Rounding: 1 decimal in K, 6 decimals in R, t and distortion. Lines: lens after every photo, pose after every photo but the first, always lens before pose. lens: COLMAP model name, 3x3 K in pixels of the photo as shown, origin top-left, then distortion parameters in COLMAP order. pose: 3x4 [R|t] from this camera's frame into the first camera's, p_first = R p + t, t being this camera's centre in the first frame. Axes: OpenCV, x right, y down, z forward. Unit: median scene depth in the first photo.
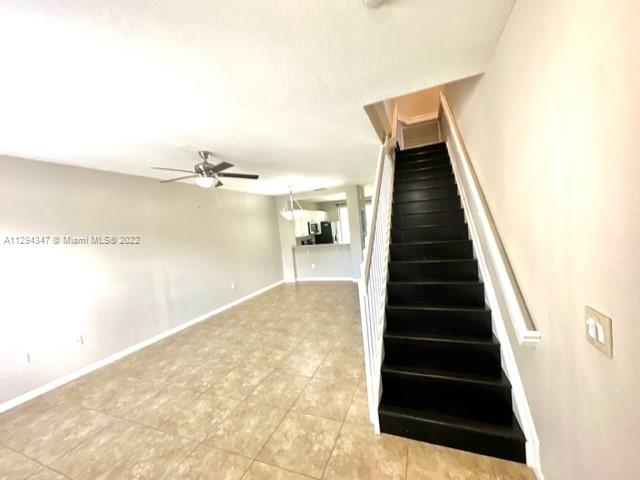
lens RADIAL K [[256.8, 0, 320.0], [0, 256.8, 240.0], [0, 0, 1]] dist [-0.020067, -0.000041]
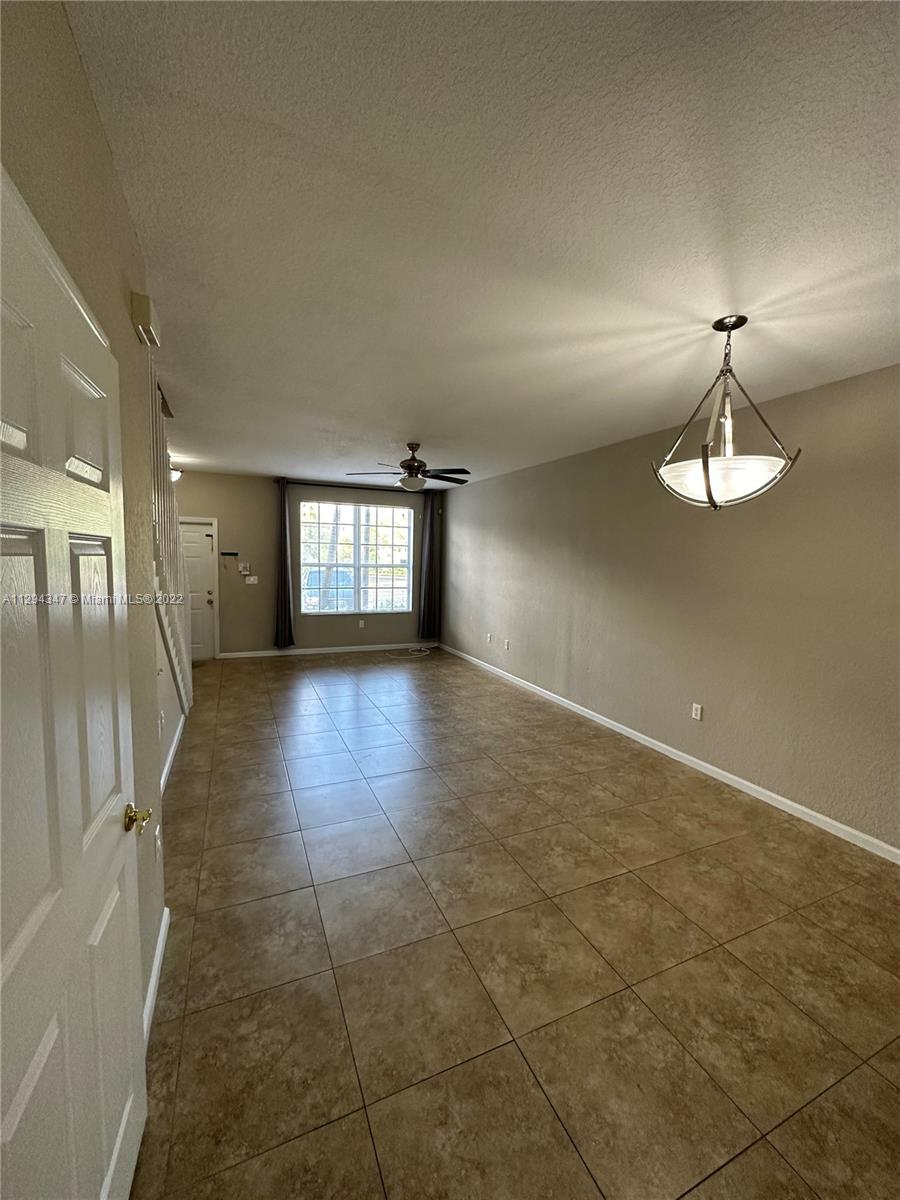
lens RADIAL K [[481.5, 0, 450.0], [0, 481.5, 600.0], [0, 0, 1]] dist [-0.020067, -0.000041]
pose [[-0.697631, 0.139338, -0.702777, 0.408766], [0.004472, 0.981734, 0.190206, -0.112586], [0.716443, 0.129551, -0.685511, 1.575674]]
